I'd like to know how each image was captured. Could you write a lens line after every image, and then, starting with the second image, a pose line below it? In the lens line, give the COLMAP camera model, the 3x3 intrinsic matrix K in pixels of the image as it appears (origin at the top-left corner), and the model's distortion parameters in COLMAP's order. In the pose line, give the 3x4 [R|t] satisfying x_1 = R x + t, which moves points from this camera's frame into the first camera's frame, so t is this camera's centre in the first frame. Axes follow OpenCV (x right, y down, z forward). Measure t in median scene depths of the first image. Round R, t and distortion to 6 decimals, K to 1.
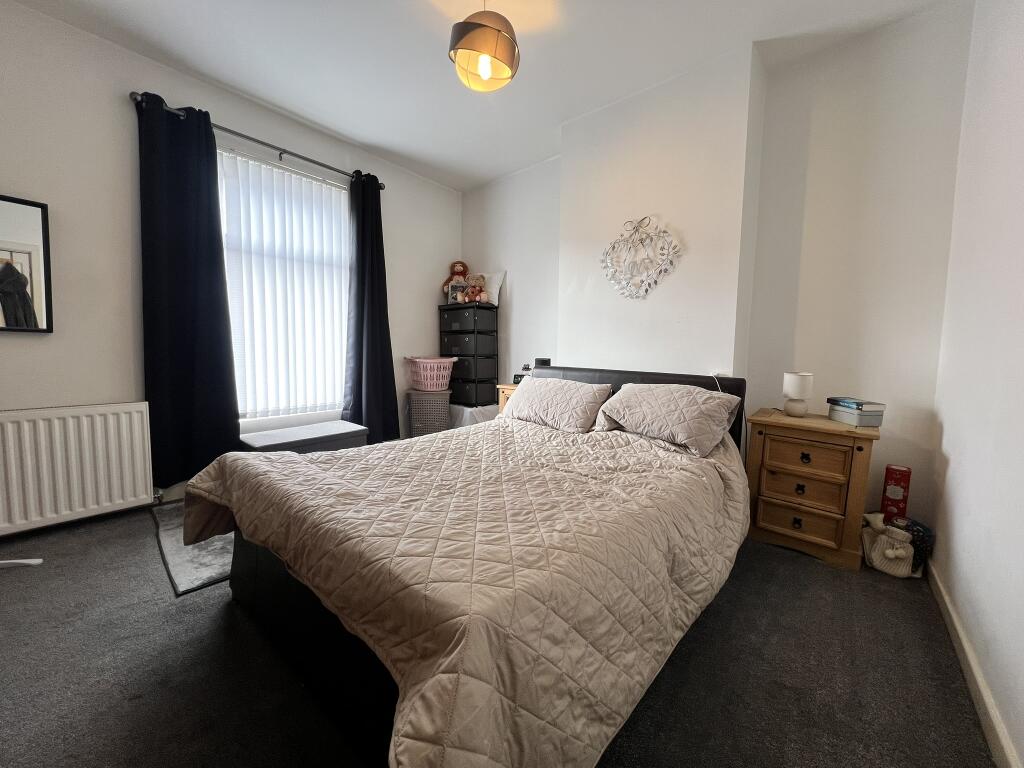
lens RADIAL K [[408.8, 0, 512.0], [0, 408.8, 384.0], [0, 0, 1]] dist [-0.001319, -0.000007]
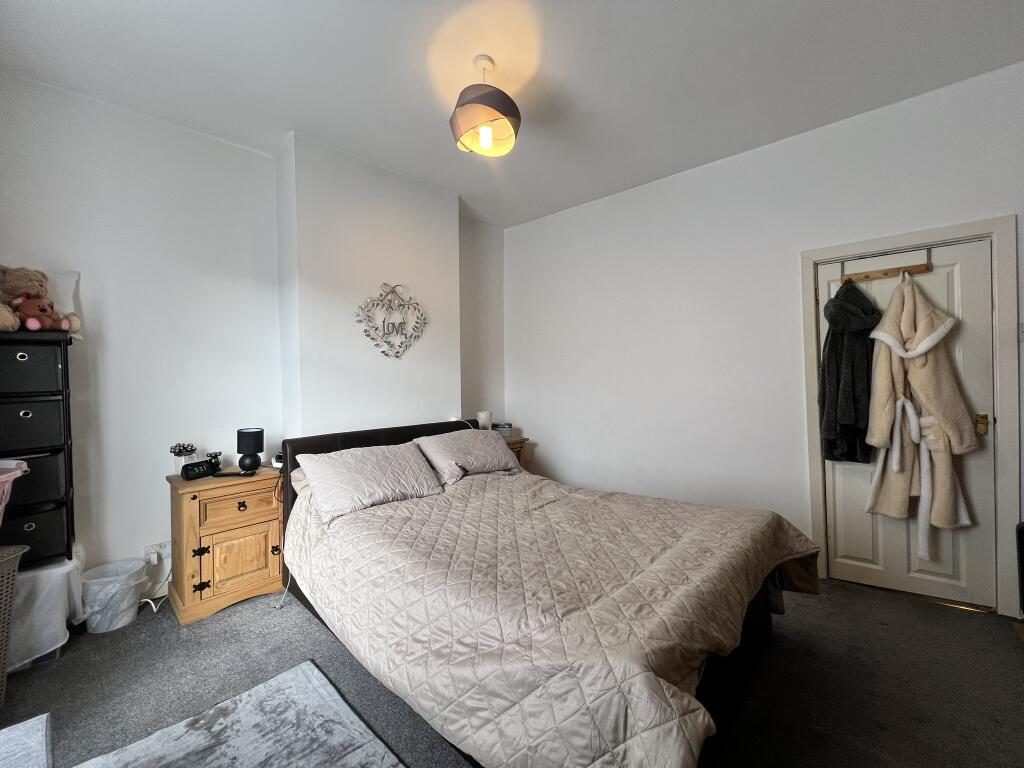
lens RADIAL K [[408.8, 0, 512.0], [0, 408.8, 384.0], [0, 0, 1]] dist [-0.001319, -0.000007]
pose [[0.031657, -0.027524, 0.999120, -0.753207], [0.109651, 0.993683, 0.023900, -0.135180], [-0.993466, 0.108798, 0.034475, 0.673743]]
